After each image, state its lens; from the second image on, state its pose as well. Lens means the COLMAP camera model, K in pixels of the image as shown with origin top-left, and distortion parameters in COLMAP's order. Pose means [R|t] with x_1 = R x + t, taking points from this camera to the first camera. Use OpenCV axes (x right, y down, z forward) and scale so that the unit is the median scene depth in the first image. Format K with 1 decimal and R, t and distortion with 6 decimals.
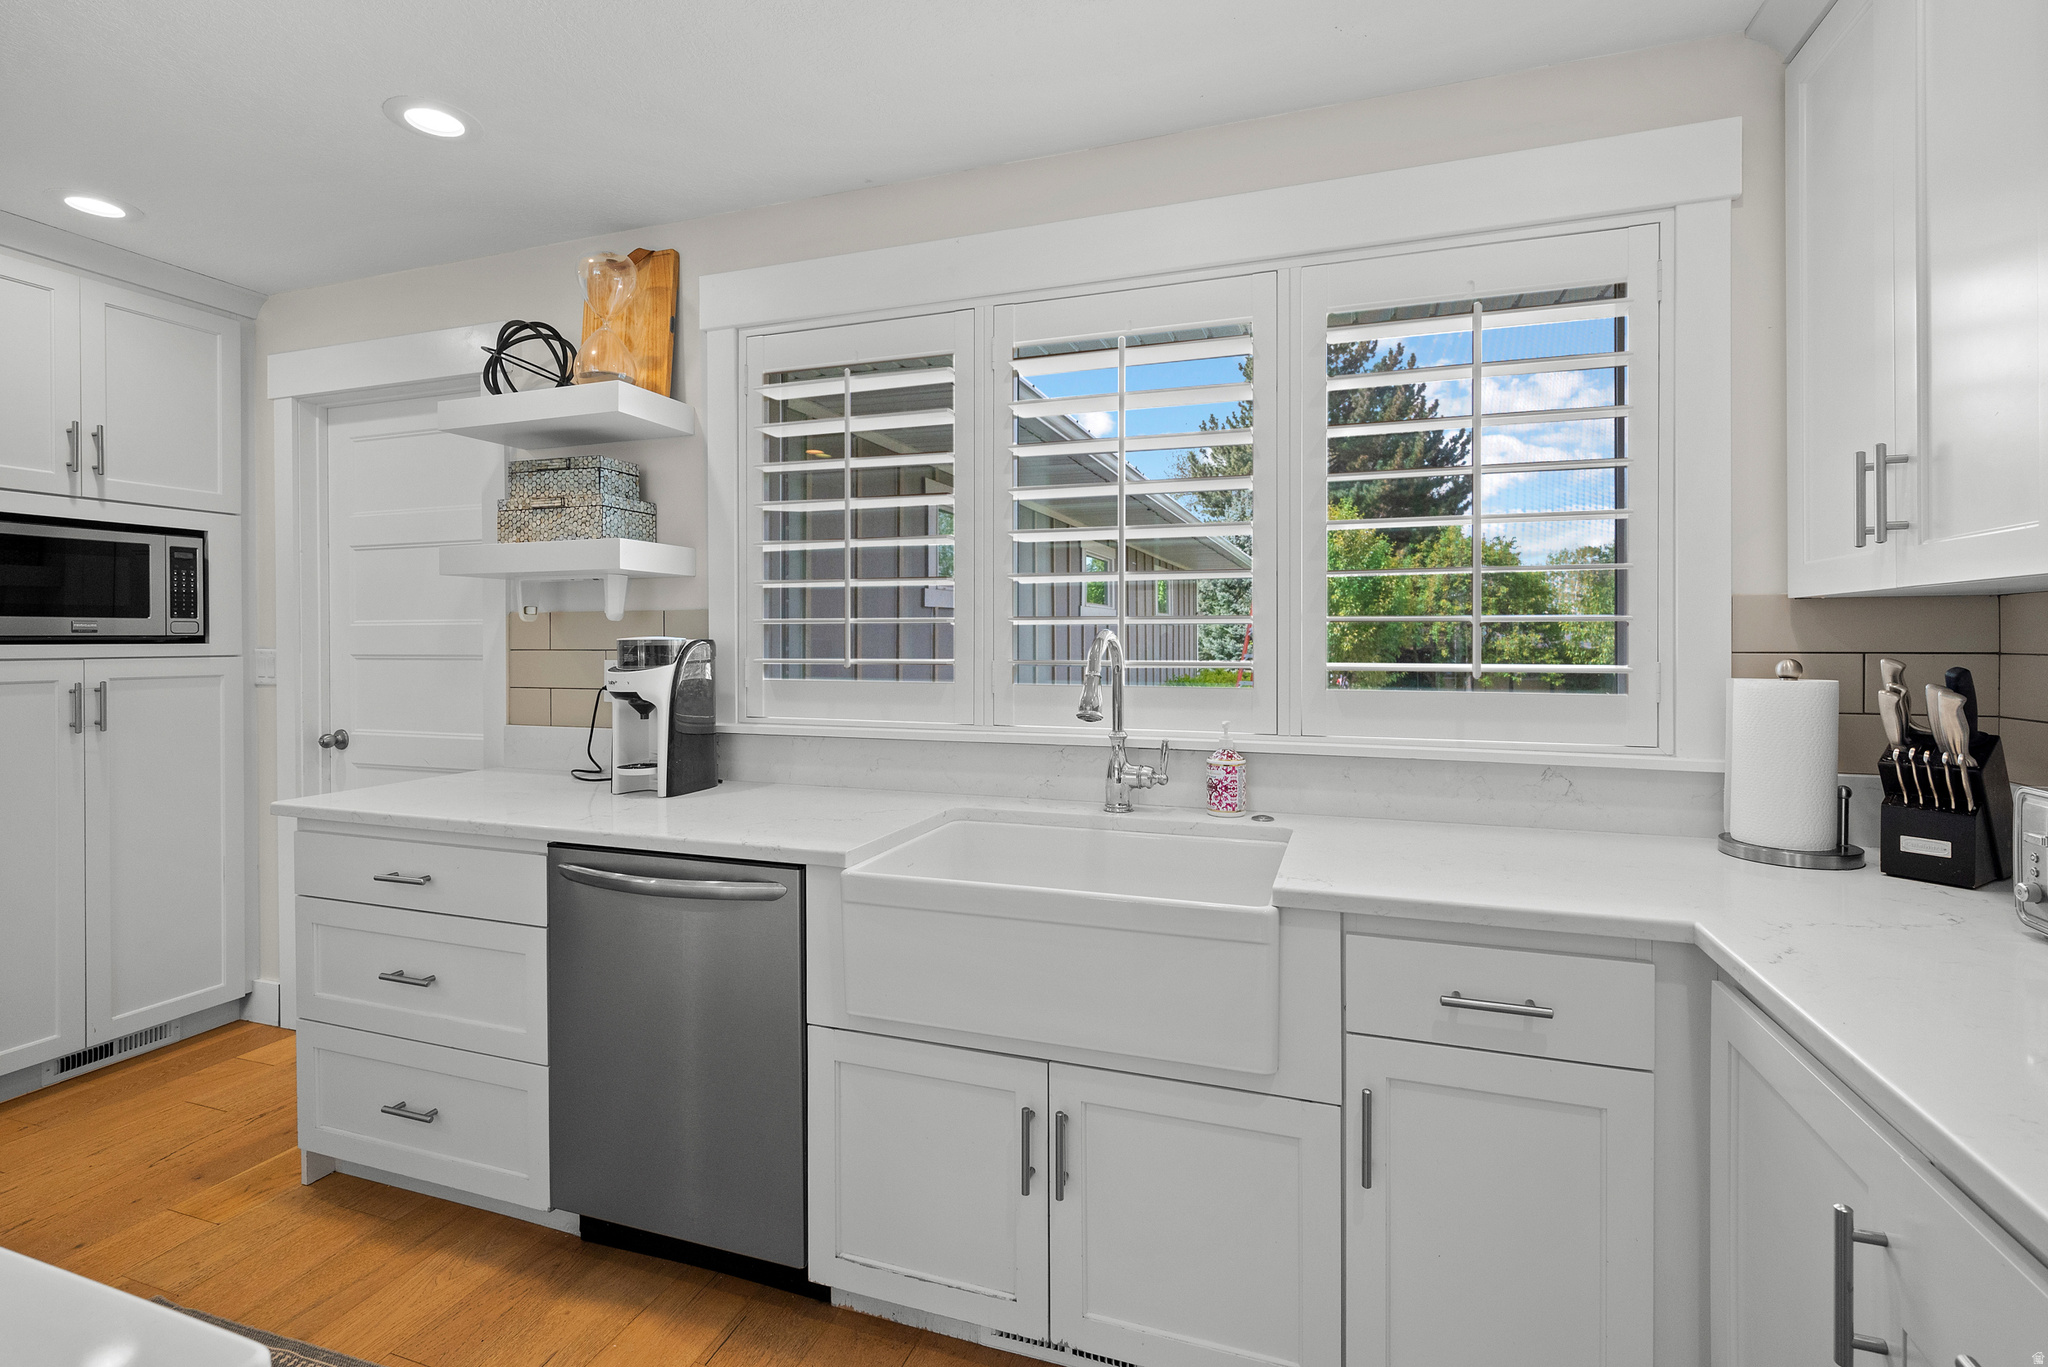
lens RADIAL K [[947.5, 0, 1026.4], [0, 947.5, 640.5], [0, 0, 1]] dist [-0.000177, 0.000191]
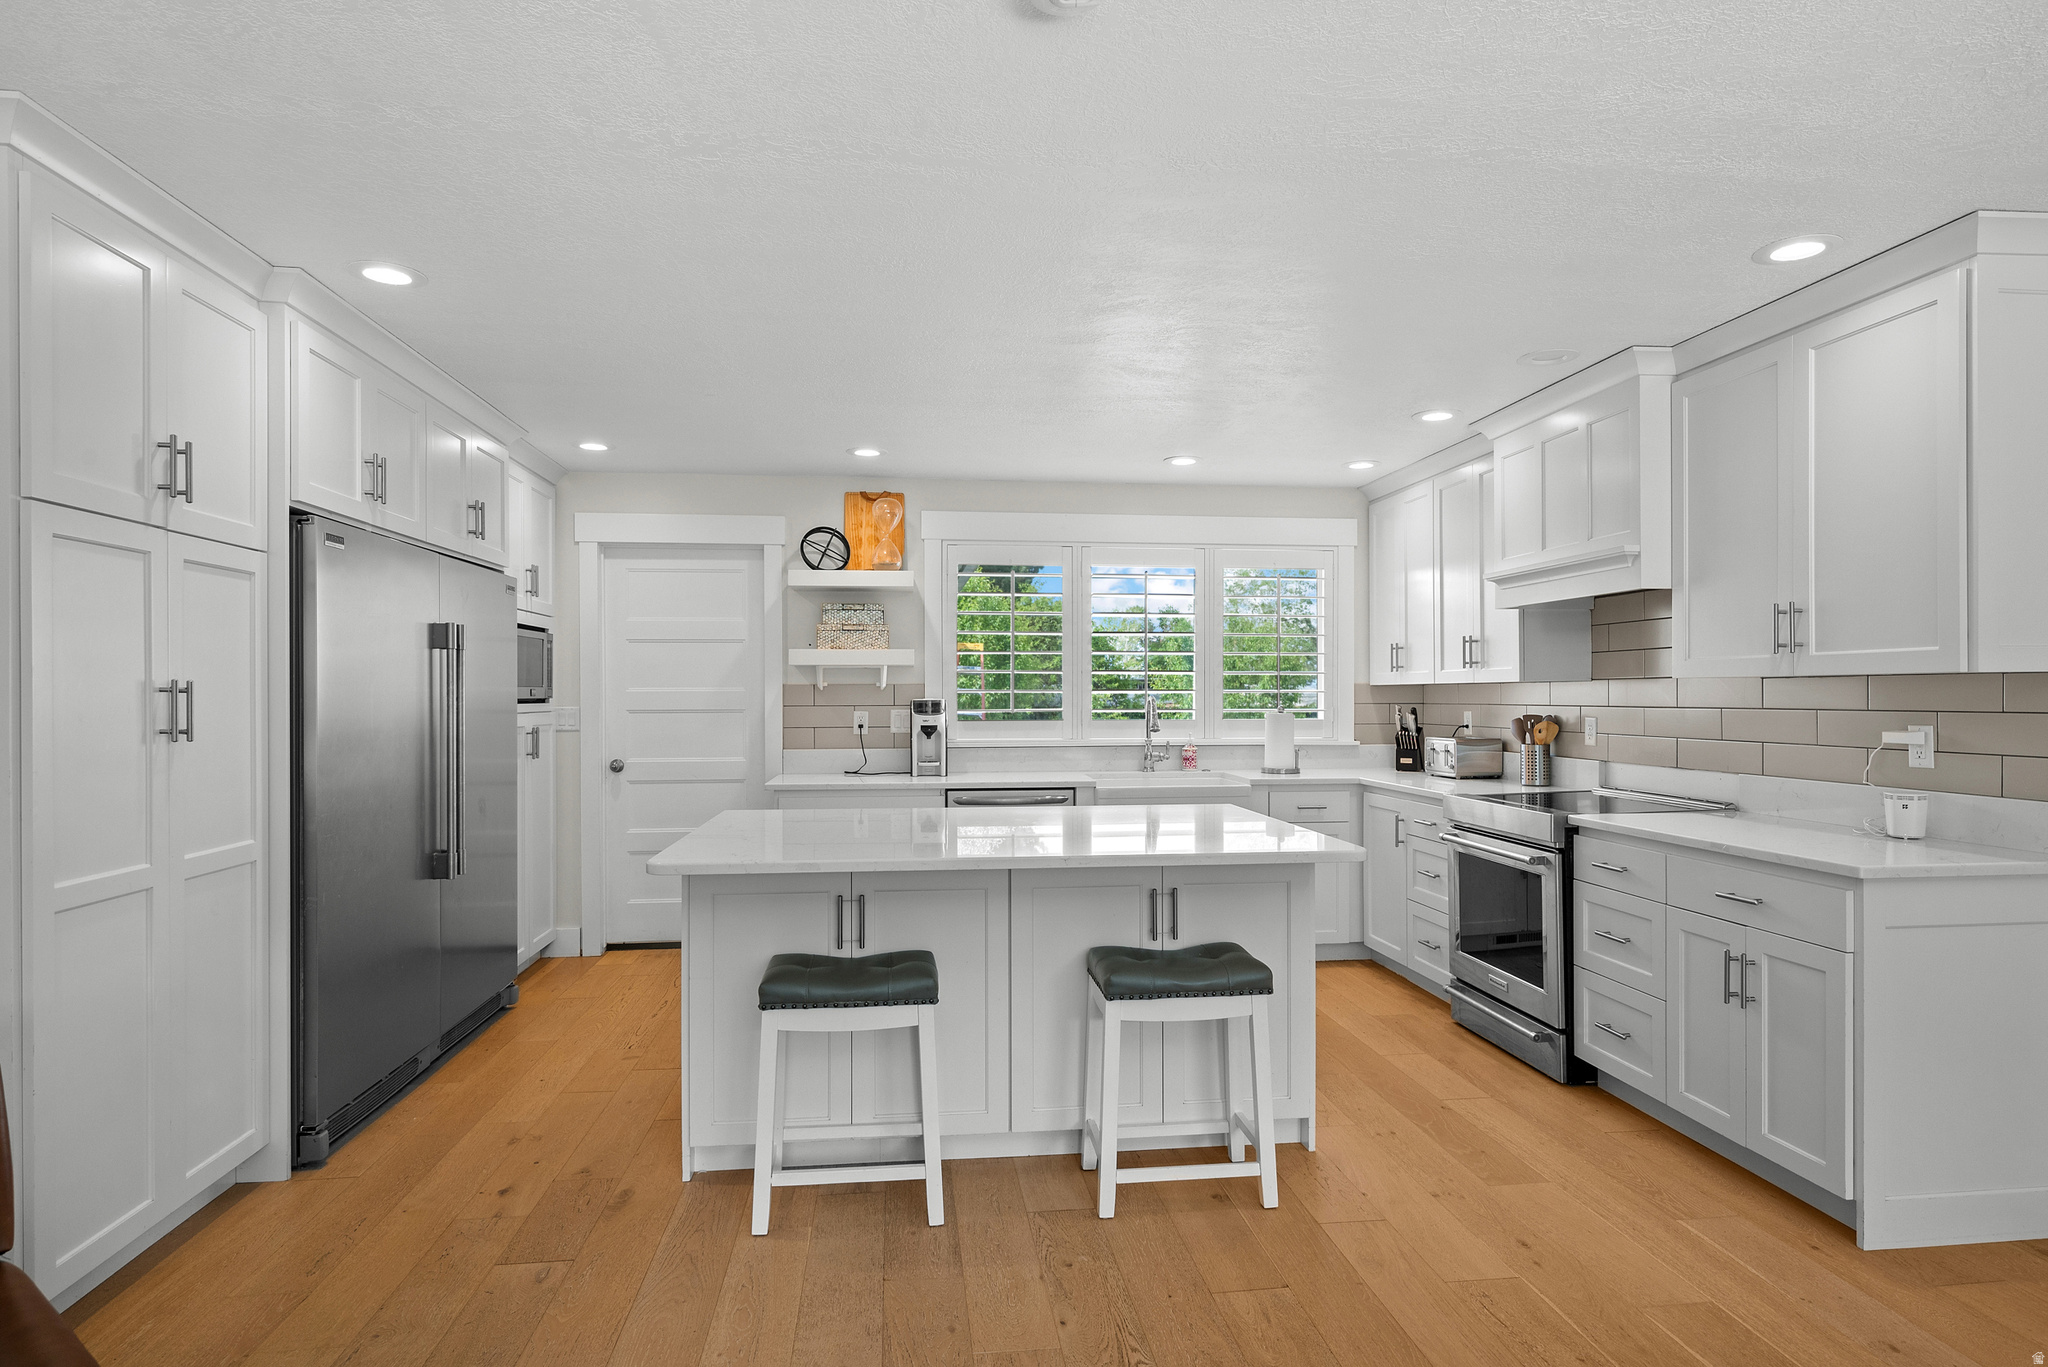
lens RADIAL K [[1118.0, 0, 1036.8], [0, 1118.0, 696.5], [0, 0, 1]] dist [-0.006786, -0.001440]
pose [[0.897880, -0.000145, 0.440239, -1.040734], [0.001808, 0.999993, -0.003357, 0.000178], [-0.440236, 0.003810, 0.897874, -1.045842]]
